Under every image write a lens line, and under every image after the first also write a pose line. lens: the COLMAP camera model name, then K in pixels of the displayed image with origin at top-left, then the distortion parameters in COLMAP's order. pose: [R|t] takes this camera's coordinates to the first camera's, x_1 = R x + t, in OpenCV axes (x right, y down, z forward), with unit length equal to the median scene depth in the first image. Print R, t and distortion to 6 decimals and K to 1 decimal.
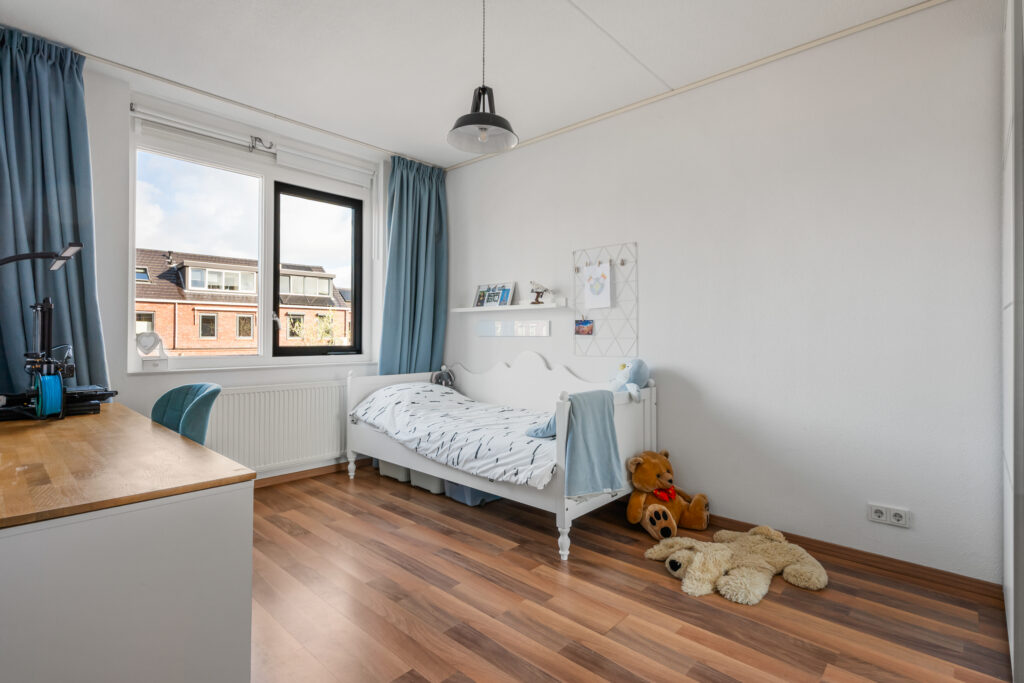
lens RADIAL K [[494.8, 0, 513.1], [0, 494.8, 339.0], [0, 0, 1]] dist [0.003017, 0.000407]
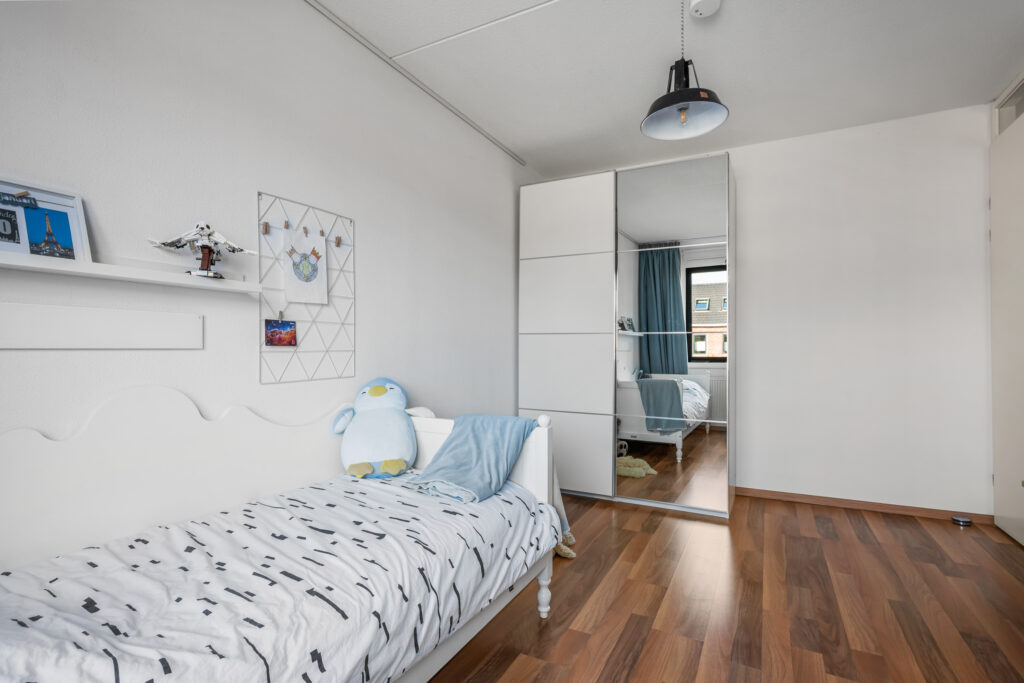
lens RADIAL K [[494.8, 0, 513.3], [0, 494.8, 343.7], [0, 0, 1]] dist [0.003017, 0.000407]
pose [[-0.258487, 0.000247, 0.966015, -0.490833], [0.003597, 0.999993, 0.000707, -0.010496], [-0.966008, 0.003657, -0.258487, 0.900751]]
